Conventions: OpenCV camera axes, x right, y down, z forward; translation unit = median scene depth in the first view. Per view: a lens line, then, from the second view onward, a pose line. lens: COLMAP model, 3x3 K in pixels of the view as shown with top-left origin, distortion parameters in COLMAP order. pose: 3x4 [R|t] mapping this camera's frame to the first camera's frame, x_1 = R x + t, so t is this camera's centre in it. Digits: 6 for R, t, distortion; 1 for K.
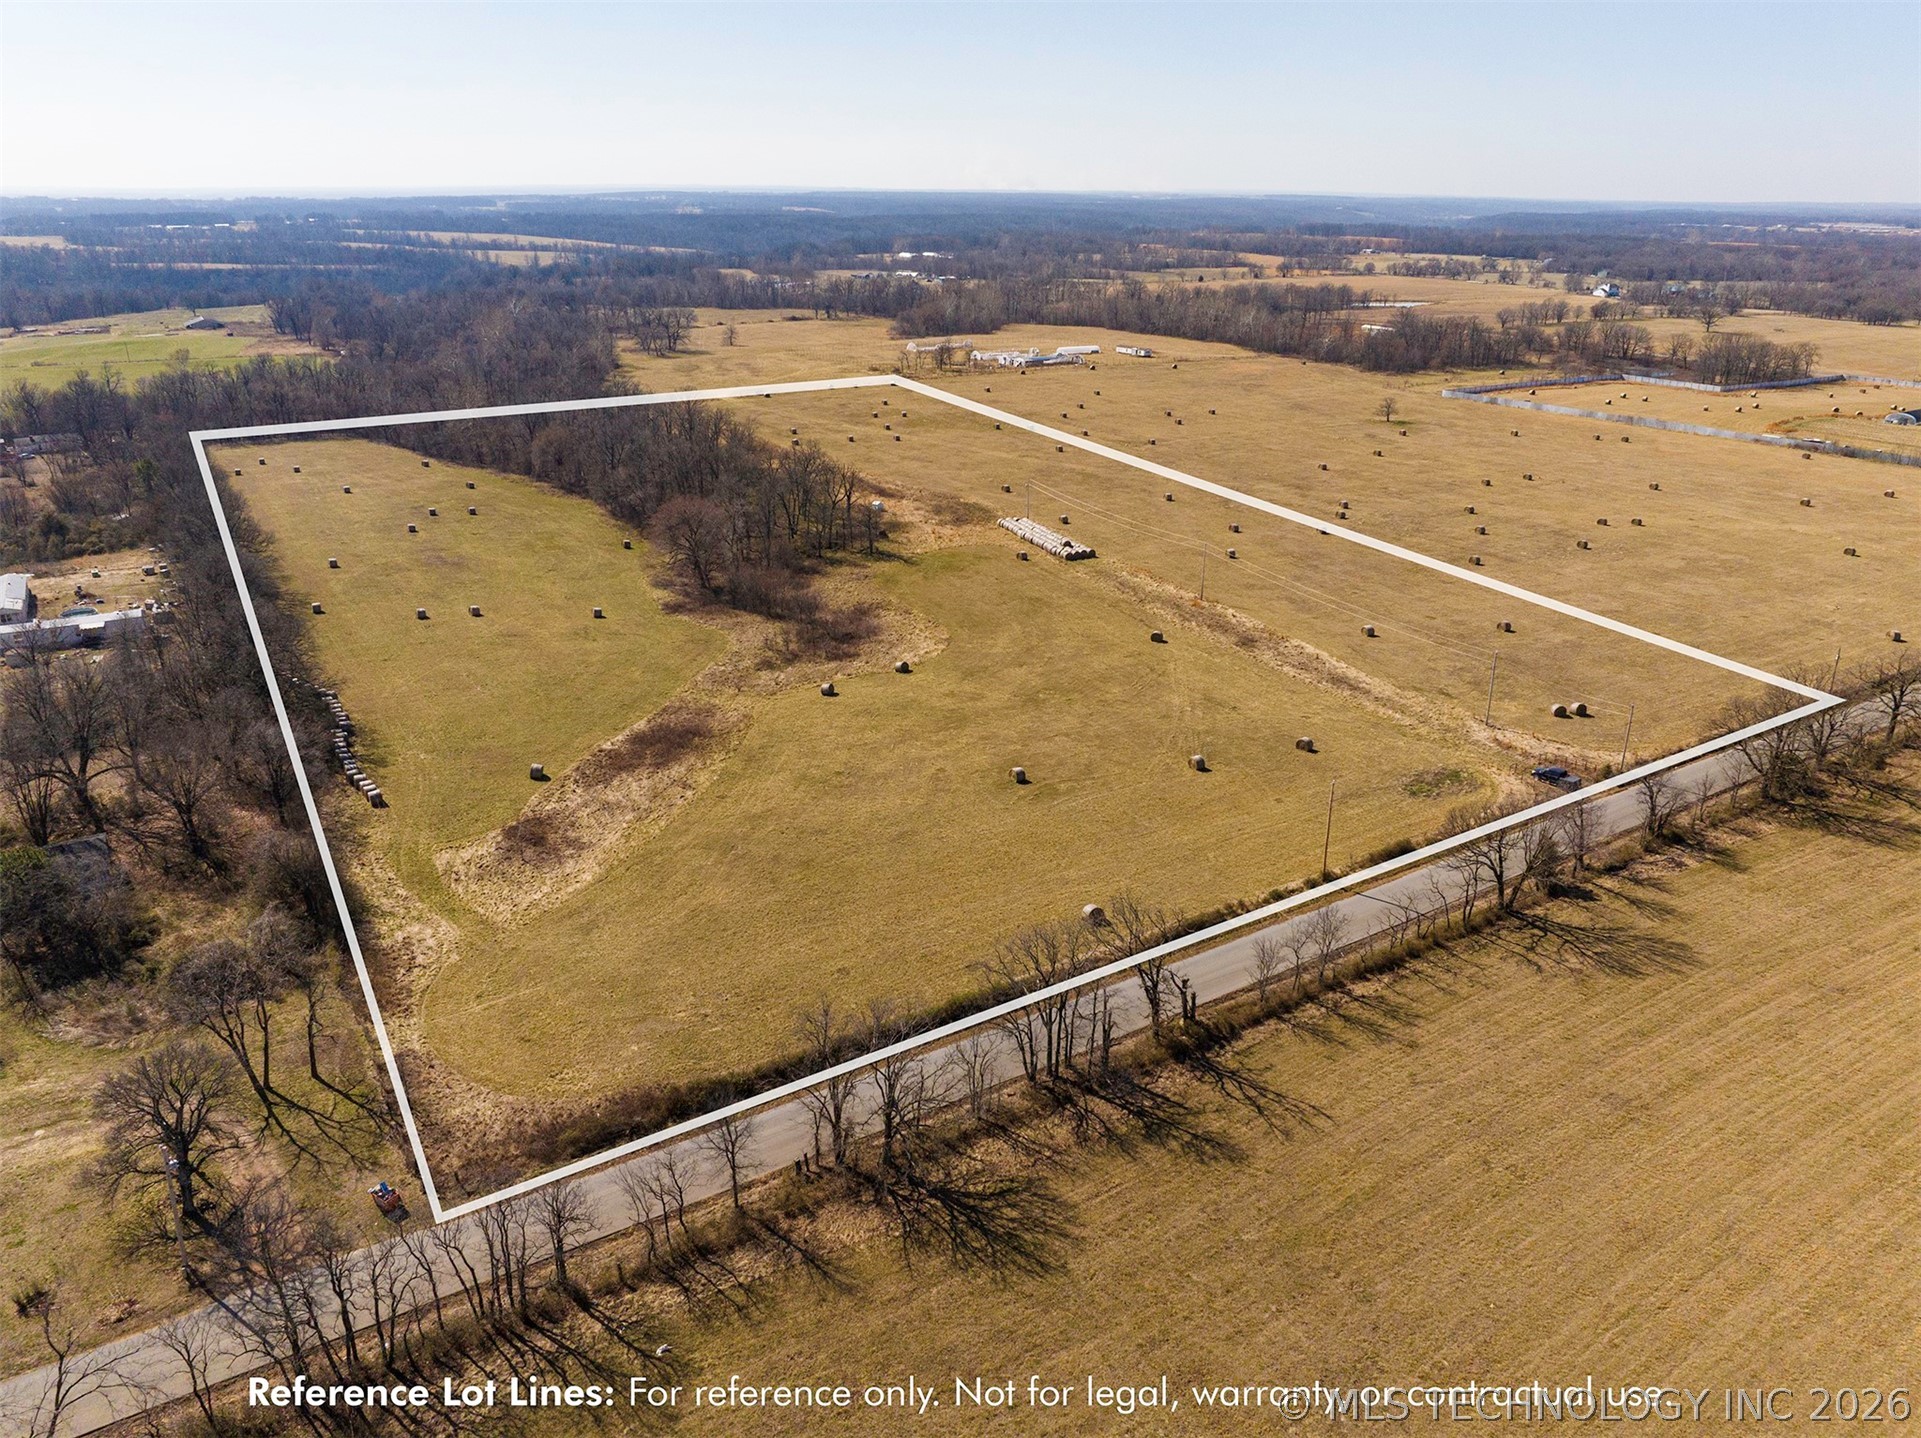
lens RADIAL K [[1346.5, 0, 966.2], [0, 1346.5, 699.9], [0, 0, 1]] dist [-0.049841, 0.021086]
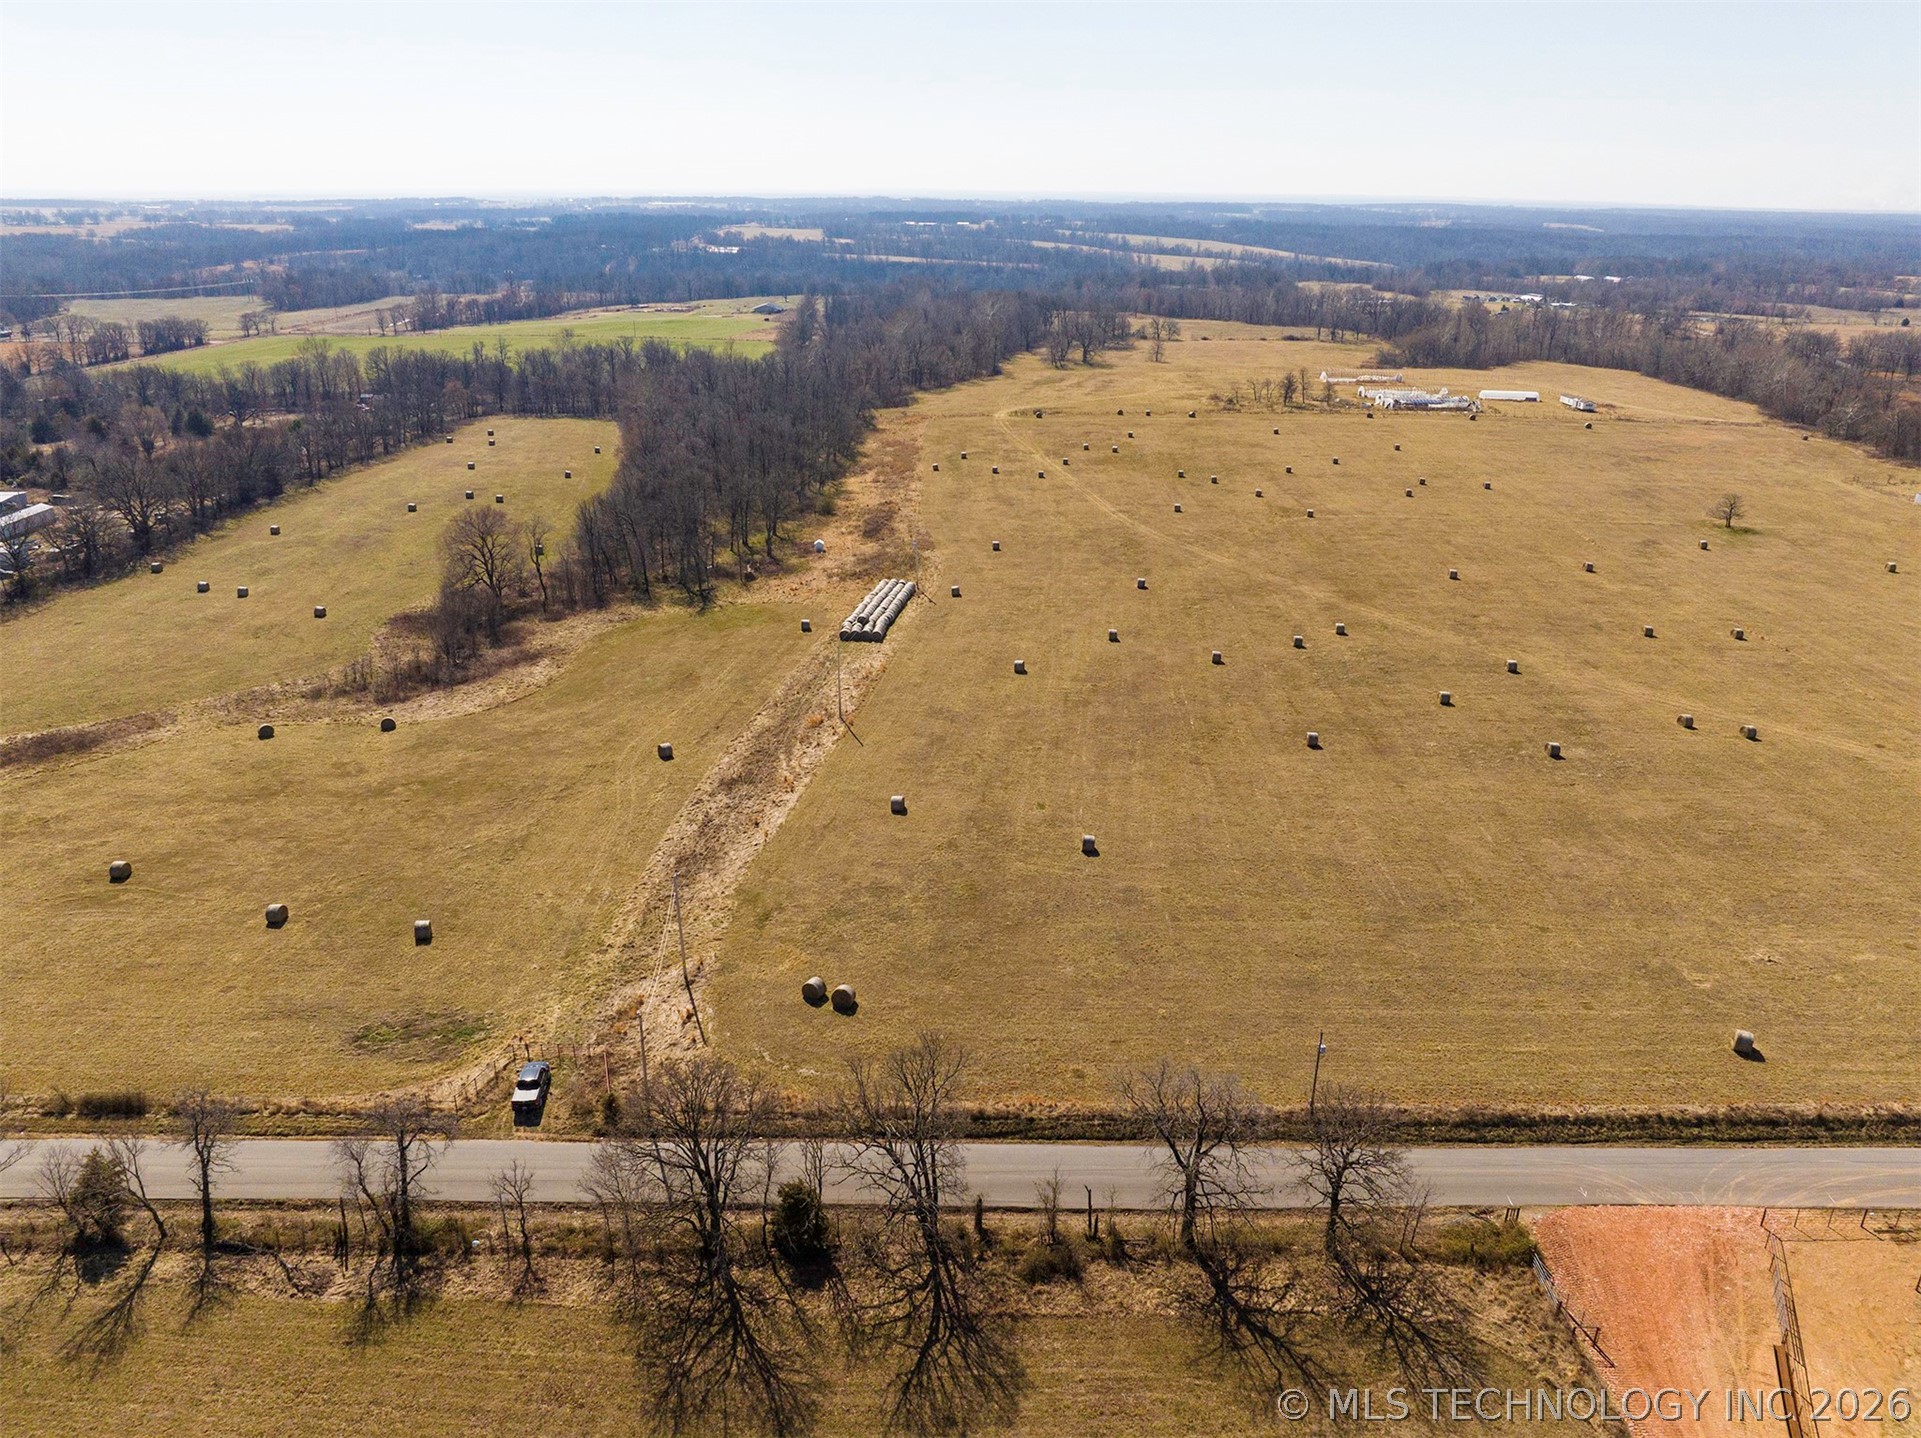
lens RADIAL K [[1346.5, 0, 957.9], [0, 1346.5, 704.3], [0, 0, 1]] dist [-0.049841, 0.021086]
pose [[0.849643, 0.190211, -0.491861, 0.682431], [-0.191958, 0.980253, 0.047491, -0.146422], [0.491182, 0.054067, 0.869378, 0.400226]]
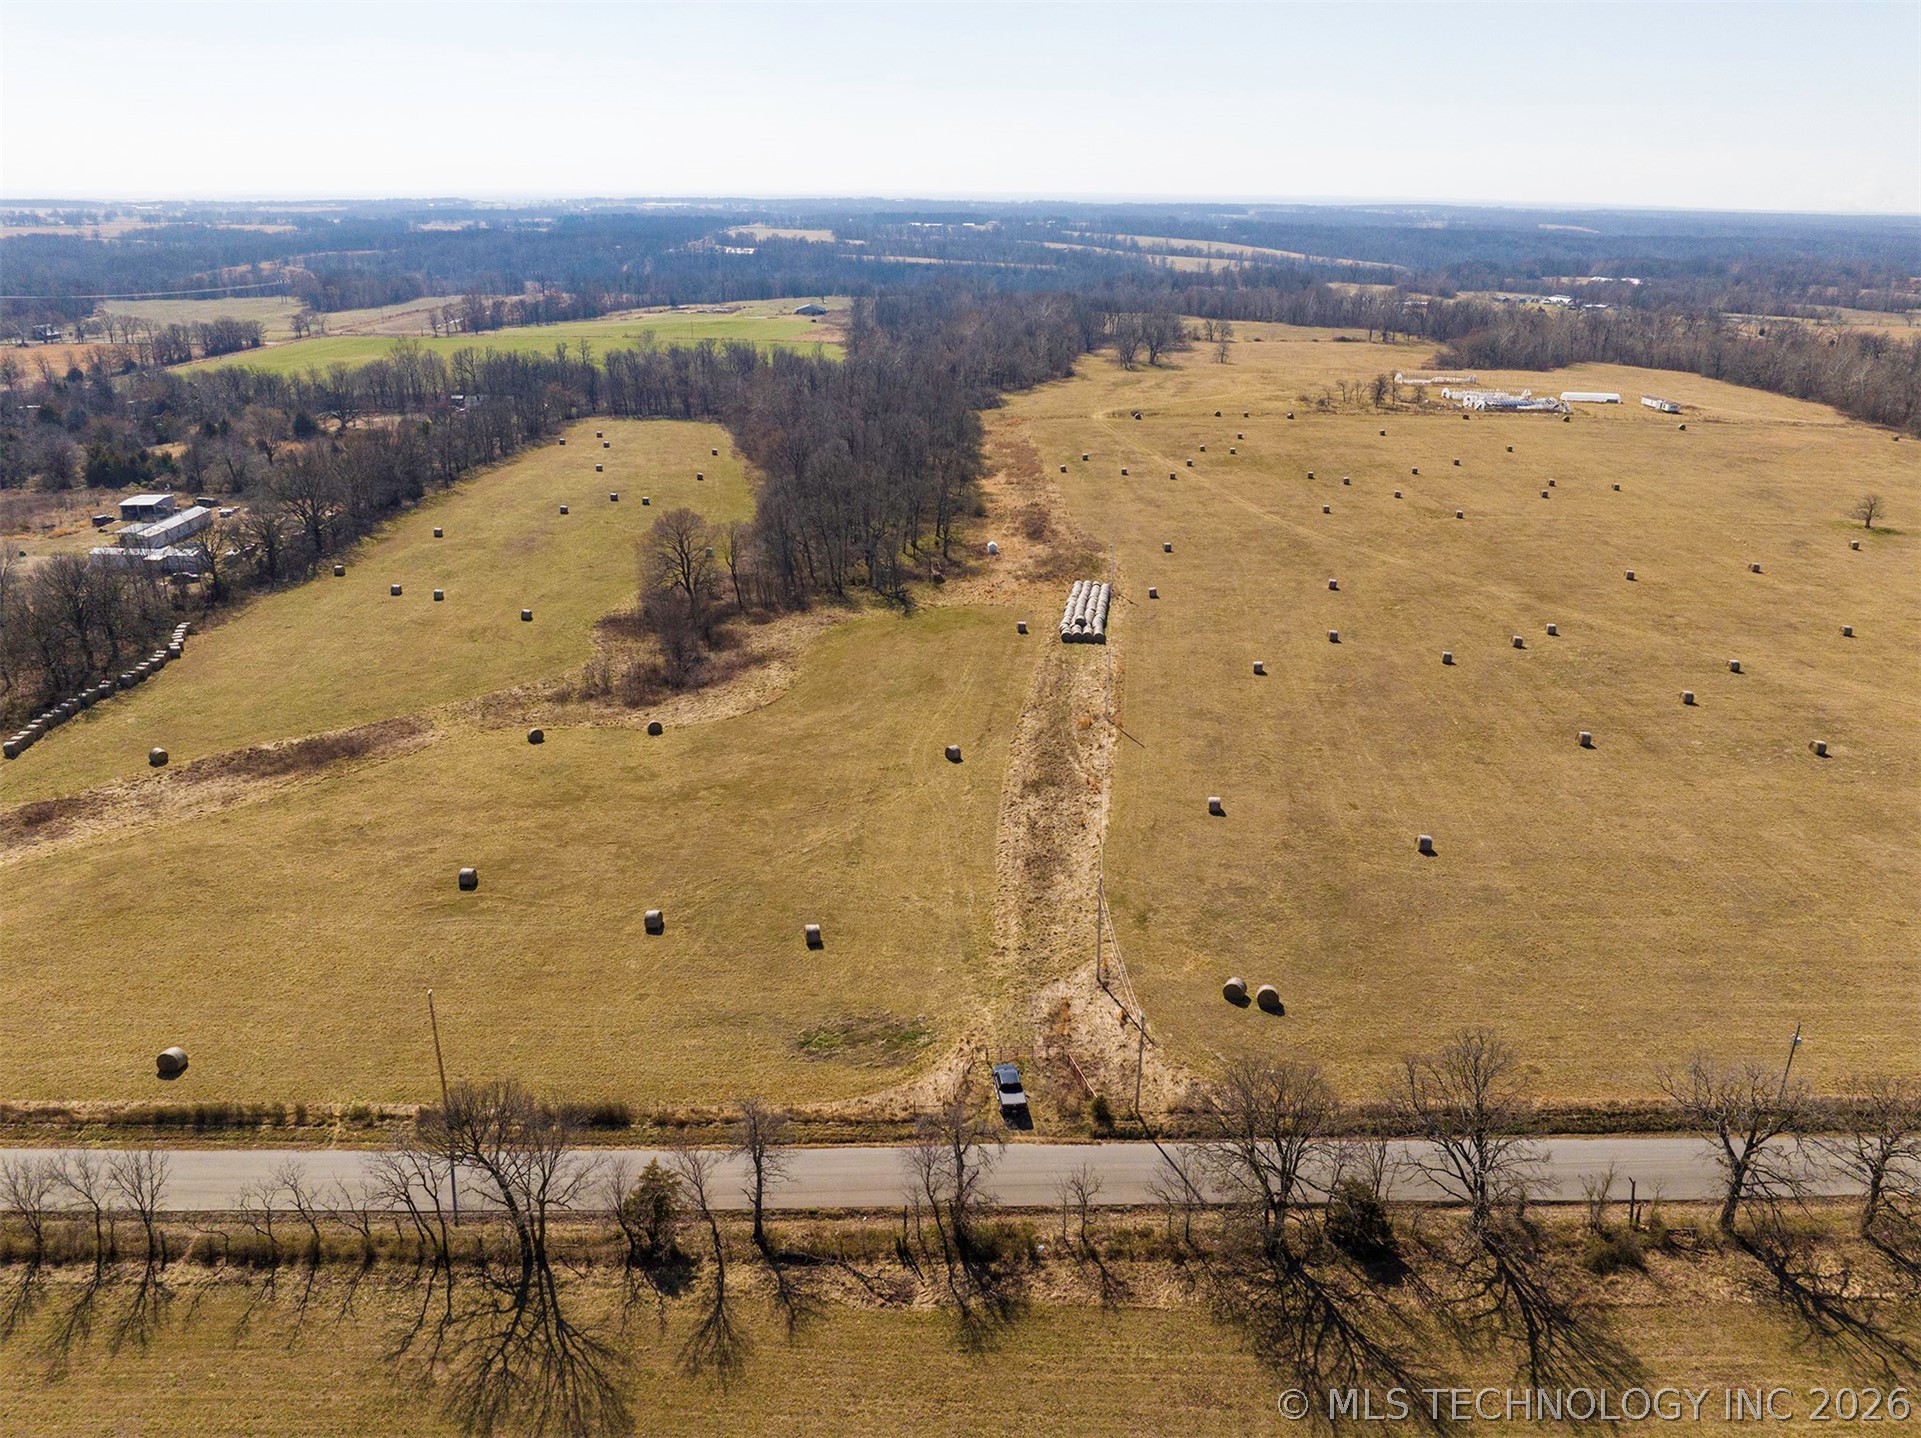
lens RADIAL K [[1346.5, 0, 961.9], [0, 1346.5, 704.8], [0, 0, 1]] dist [-0.049841, 0.021086]
pose [[0.856570, 0.186633, -0.481098, 0.530117], [-0.188582, 0.981034, 0.044814, -0.112890], [0.480338, 0.052340, 0.875521, 0.310809]]
